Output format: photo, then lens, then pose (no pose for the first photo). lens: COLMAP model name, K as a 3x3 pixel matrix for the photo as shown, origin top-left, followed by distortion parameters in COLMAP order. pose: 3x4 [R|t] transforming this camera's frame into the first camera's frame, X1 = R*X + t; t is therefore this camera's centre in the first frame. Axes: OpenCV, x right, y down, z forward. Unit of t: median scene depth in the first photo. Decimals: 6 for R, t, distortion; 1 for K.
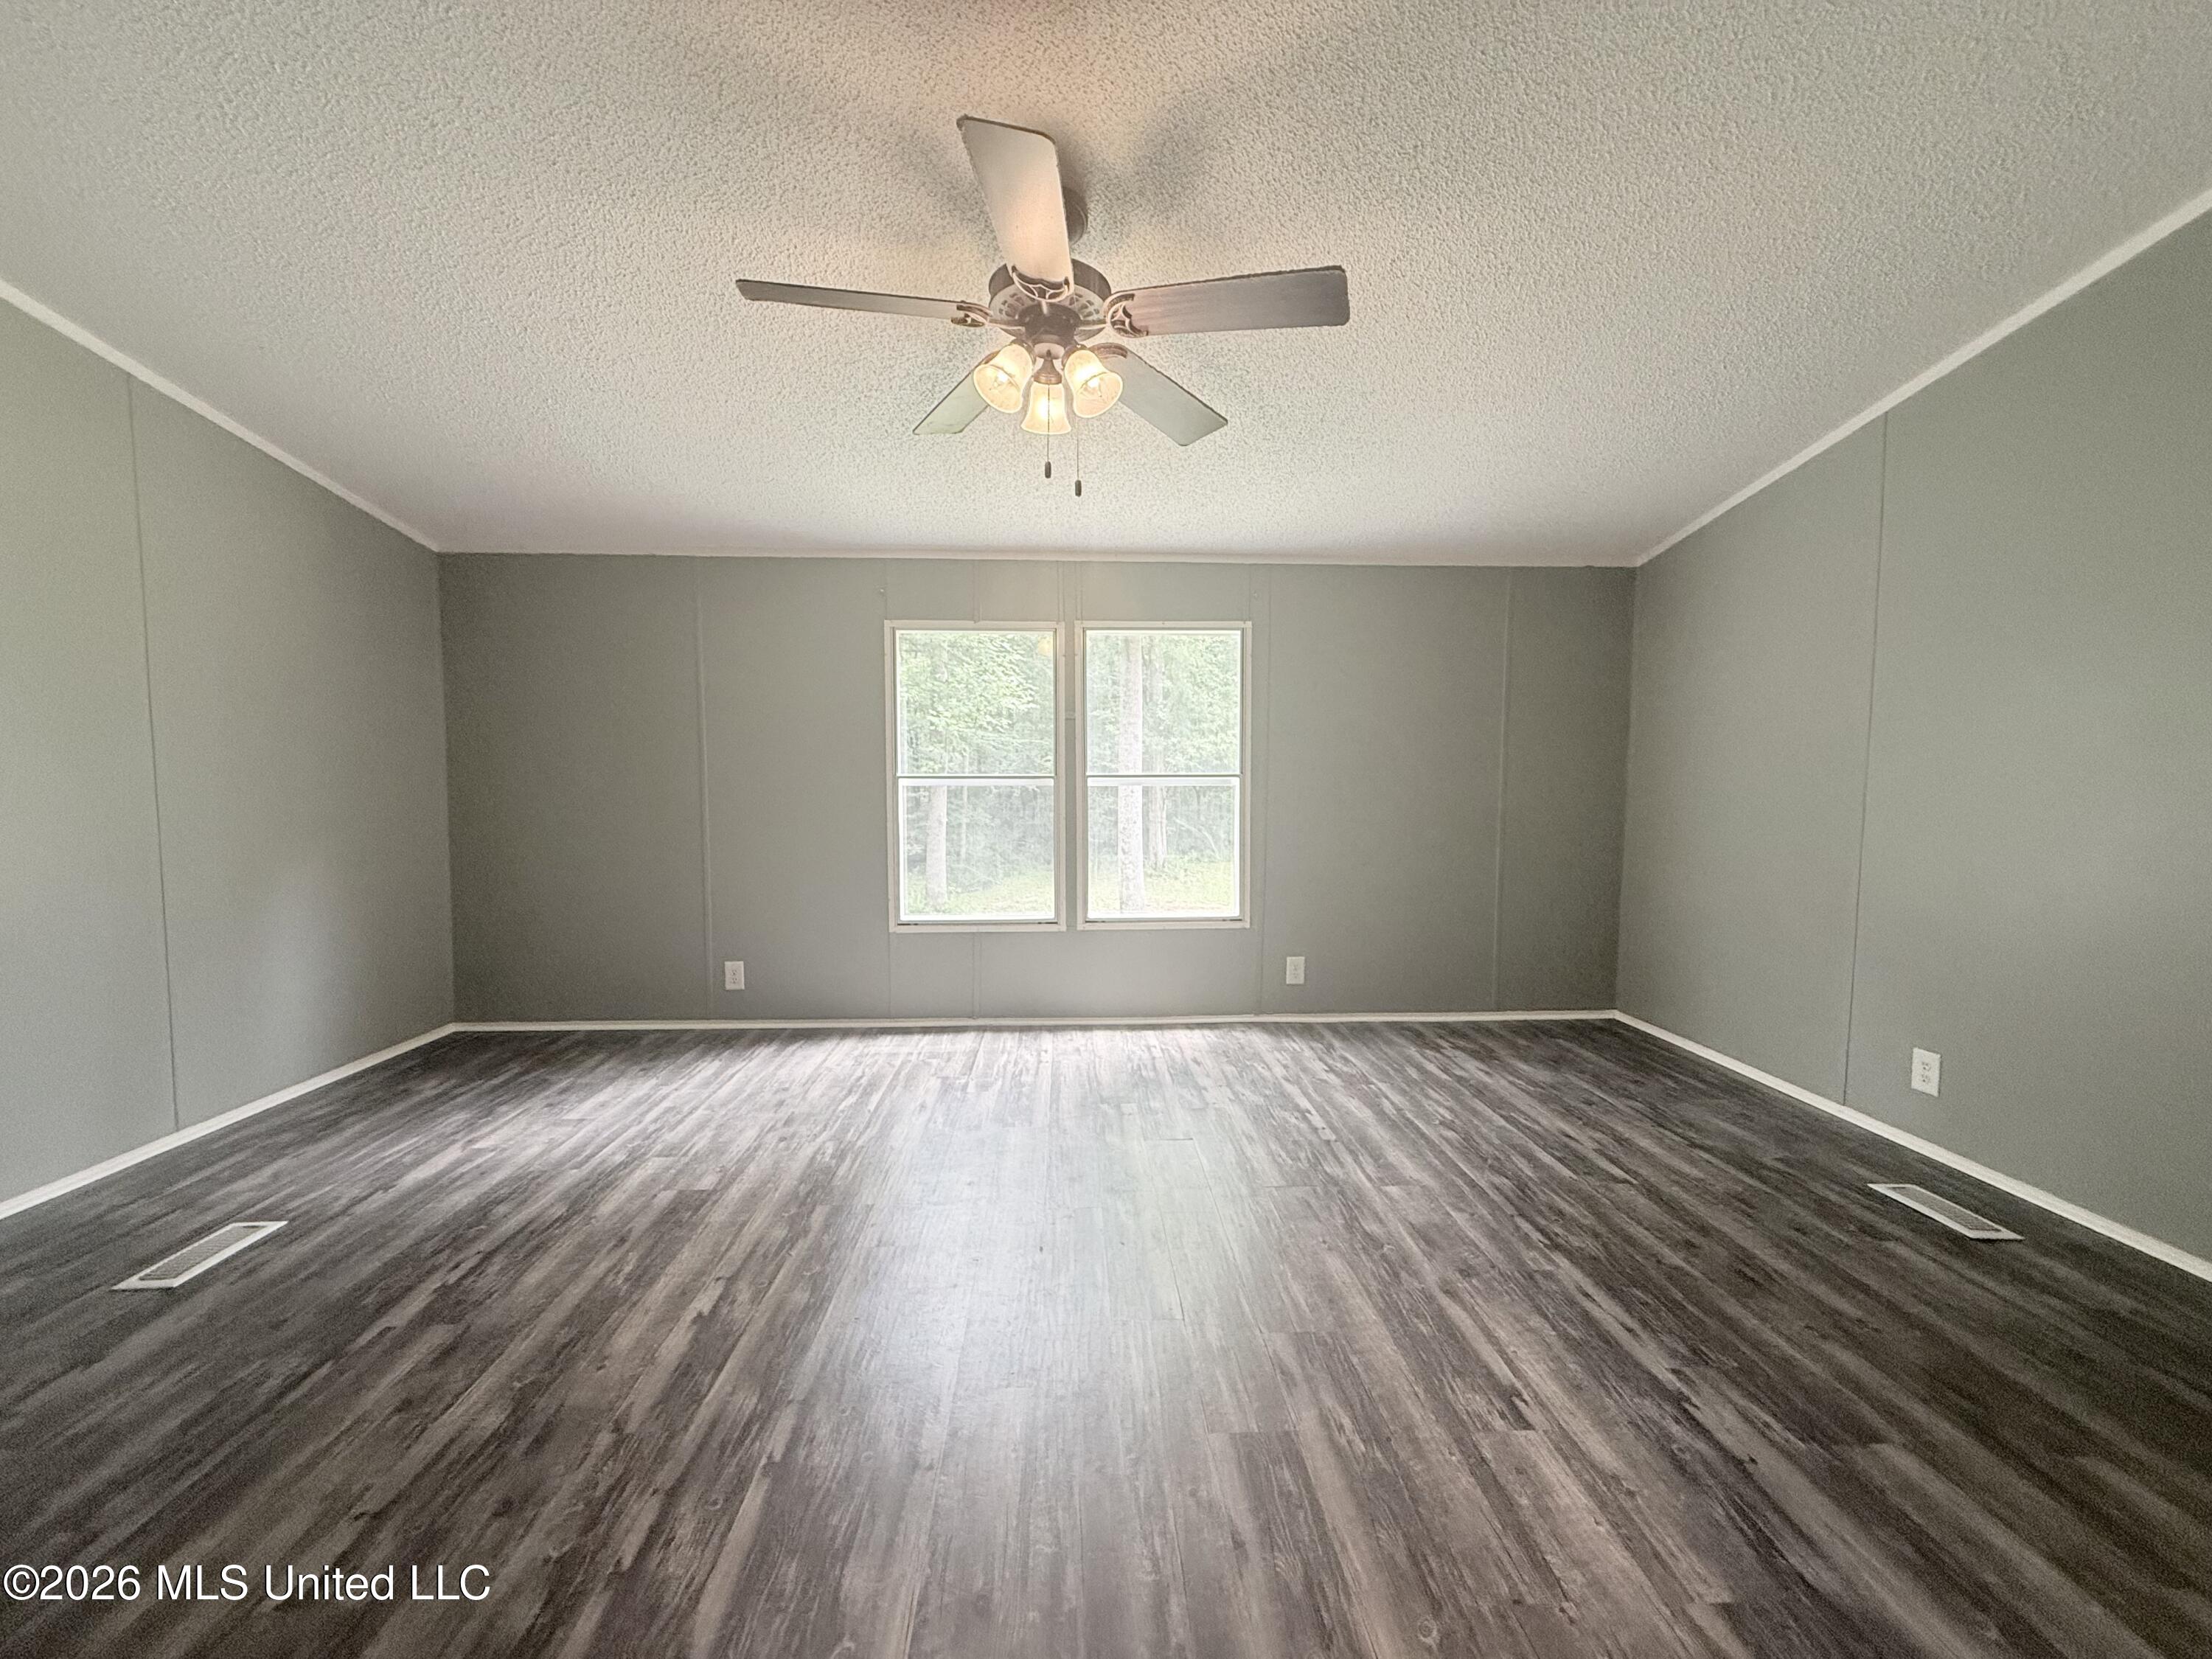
lens RADIAL K [[882.8, 0, 1109.1], [0, 882.8, 824.5], [0, 0, 1]] dist [0.000067, 0.000821]
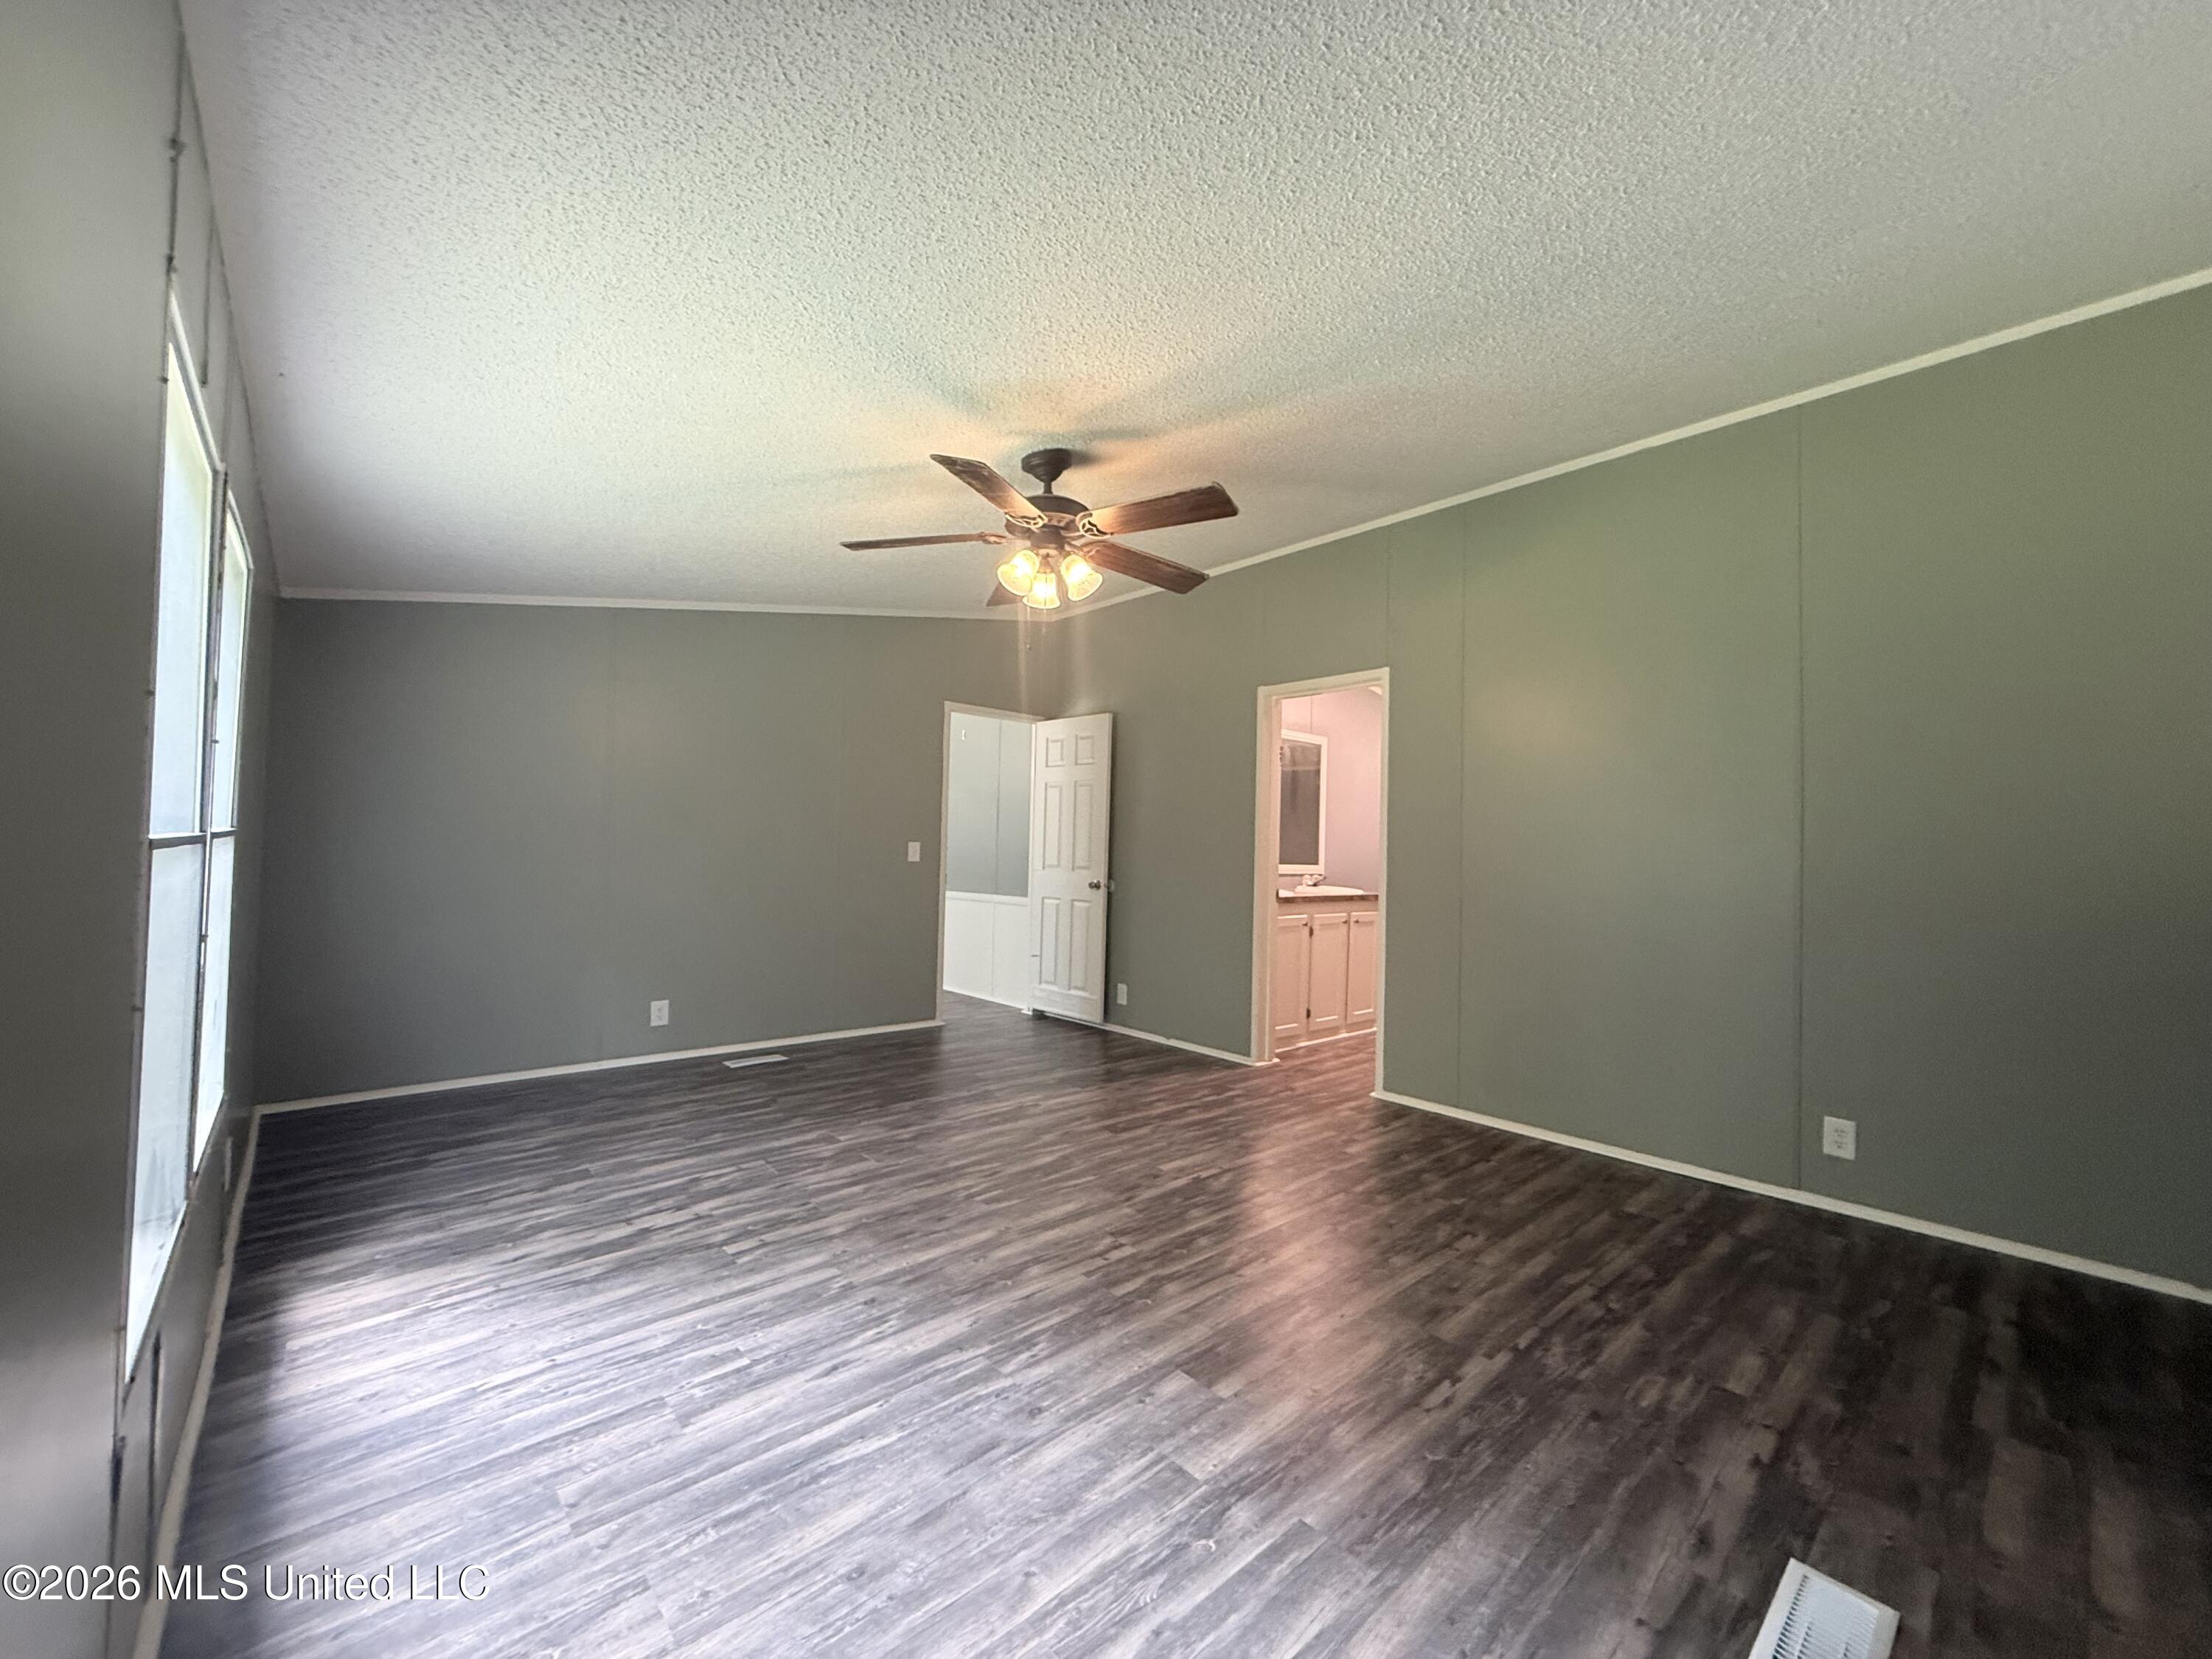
lens RADIAL K [[882.8, 0, 1099.9], [0, 882.8, 825.4], [0, 0, 1]] dist [0.000067, 0.000821]
pose [[-0.628006, 0.002959, 0.778203, -0.844966], [0.017043, 0.999805, 0.009952, -0.076025], [-0.778022, 0.019513, -0.627934, 1.269180]]
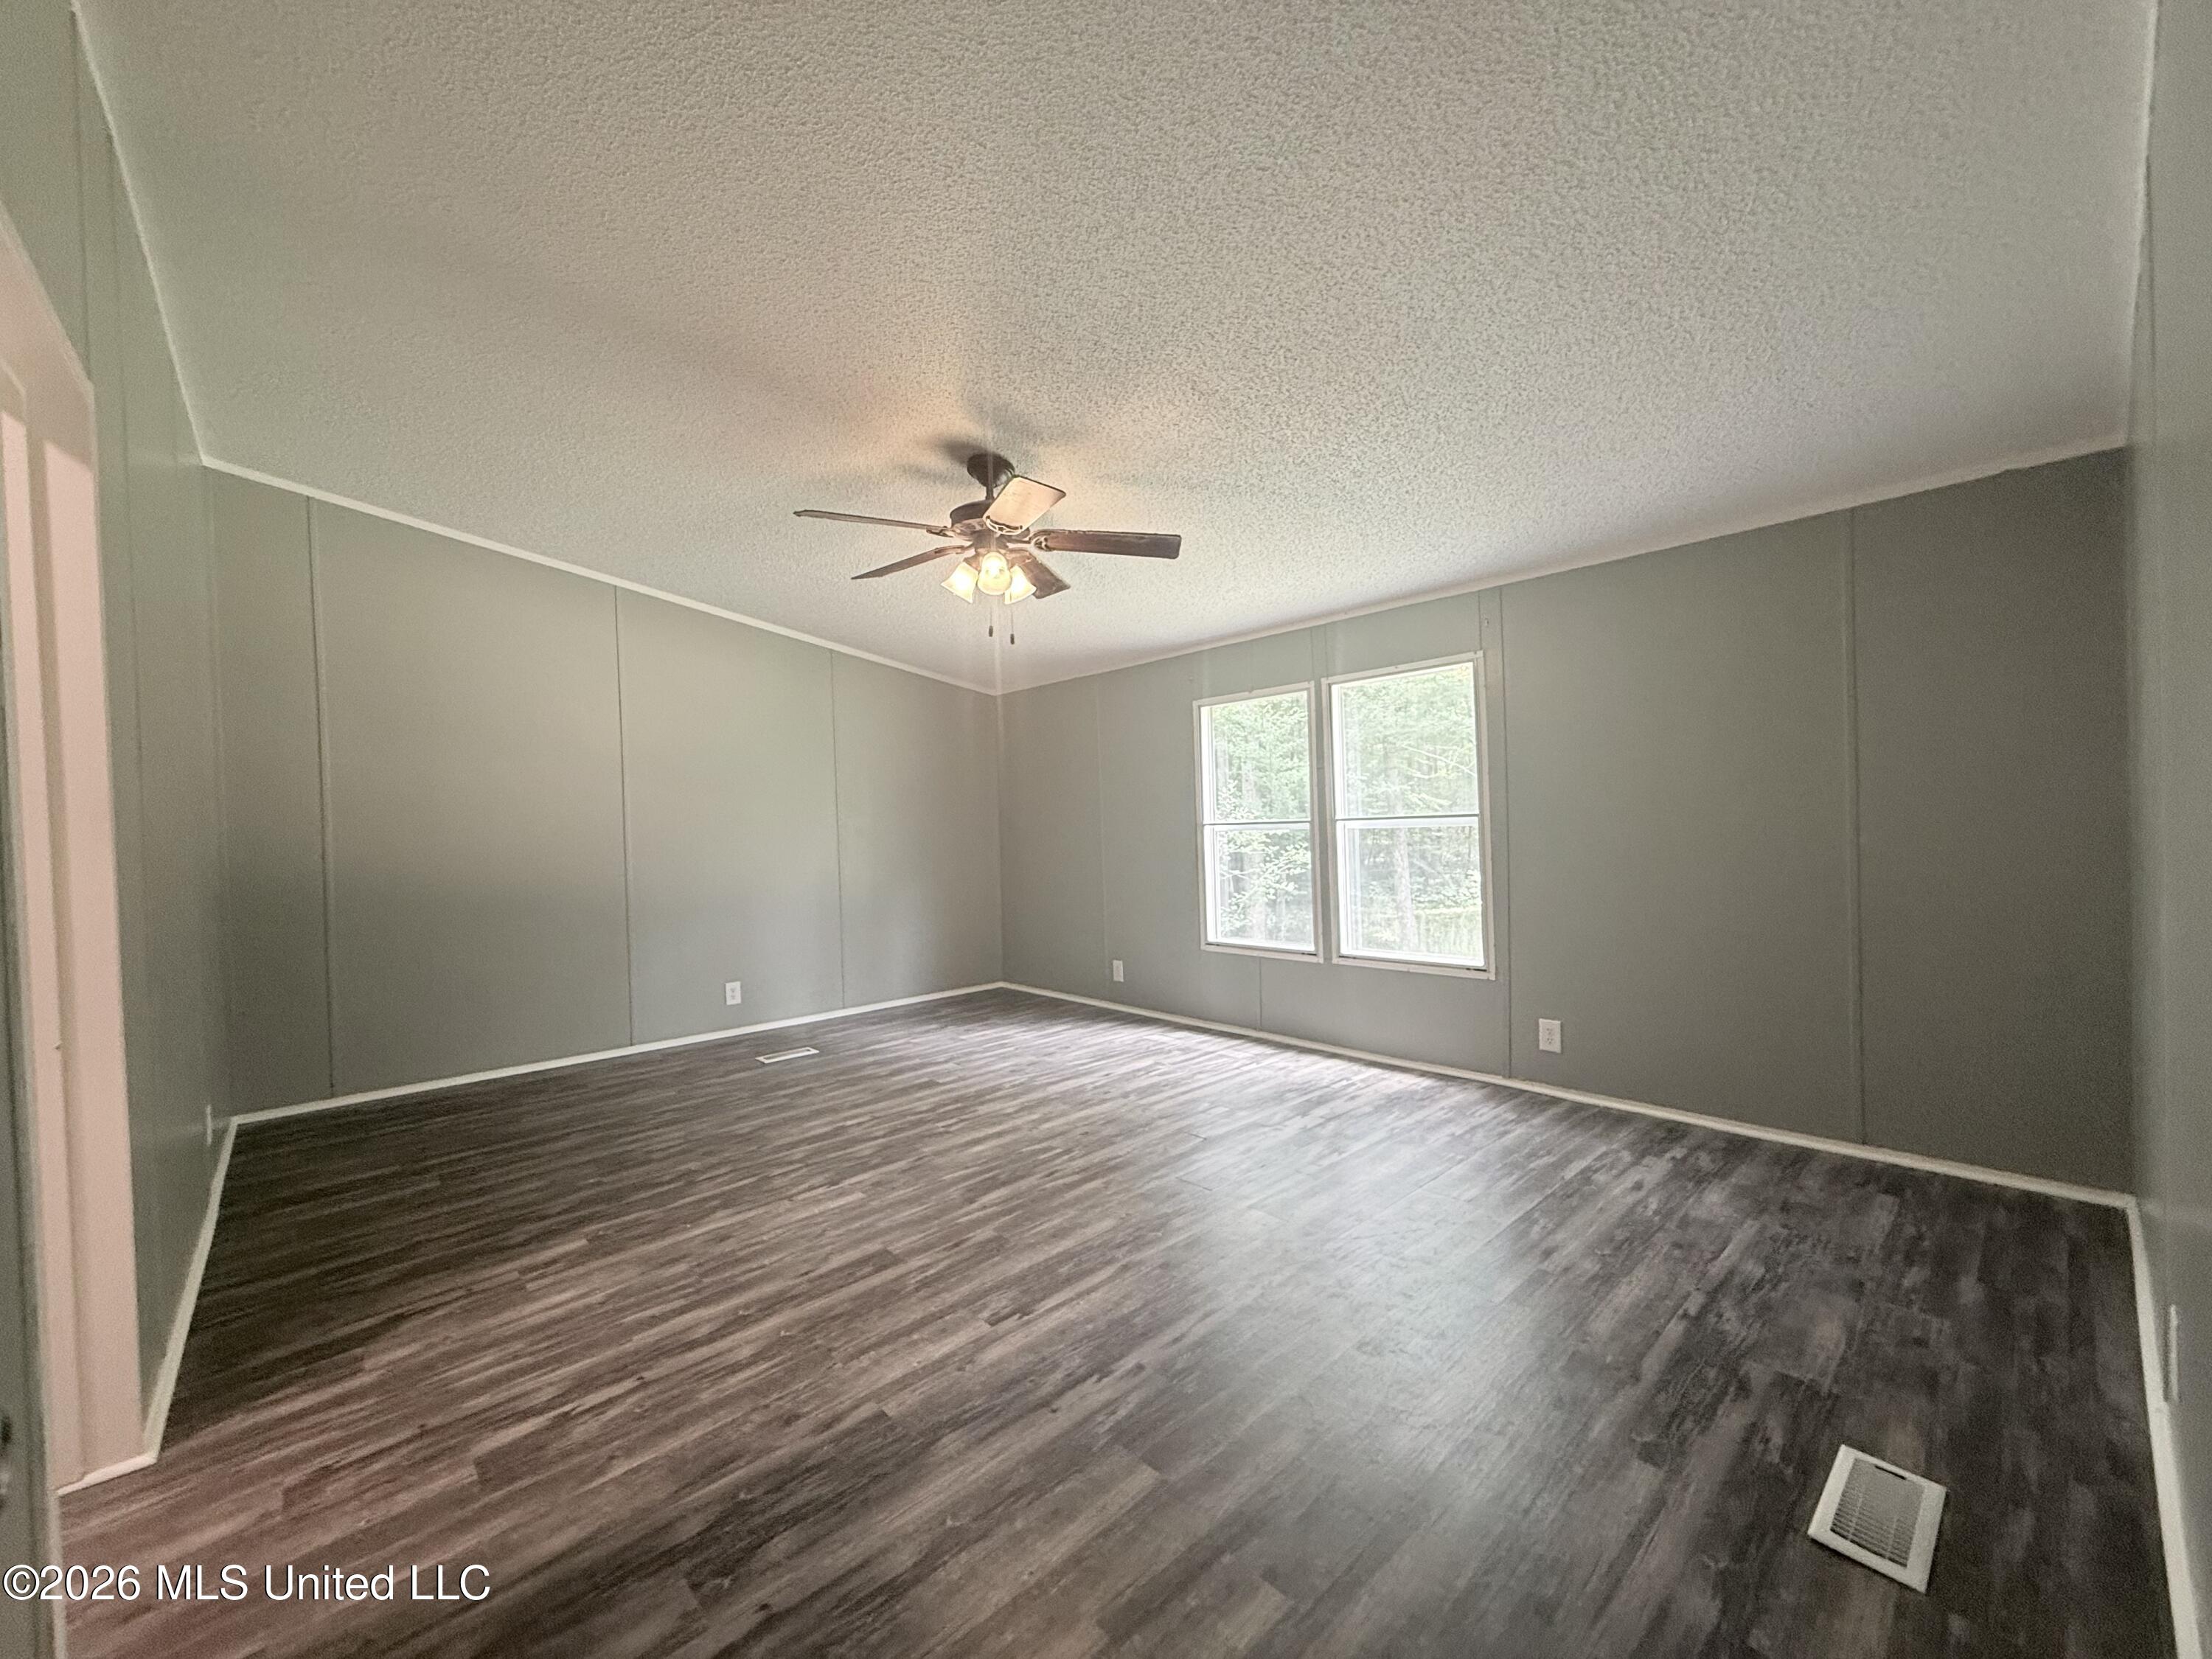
lens RADIAL K [[882.8, 0, 1101.7], [0, 882.8, 831.2], [0, 0, 1]] dist [0.000067, 0.000821]
pose [[0.637565, -0.014420, -0.770262, 0.838469], [-0.007913, 0.999650, -0.025264, -0.016103], [0.770356, 0.022202, 0.637227, 0.134136]]
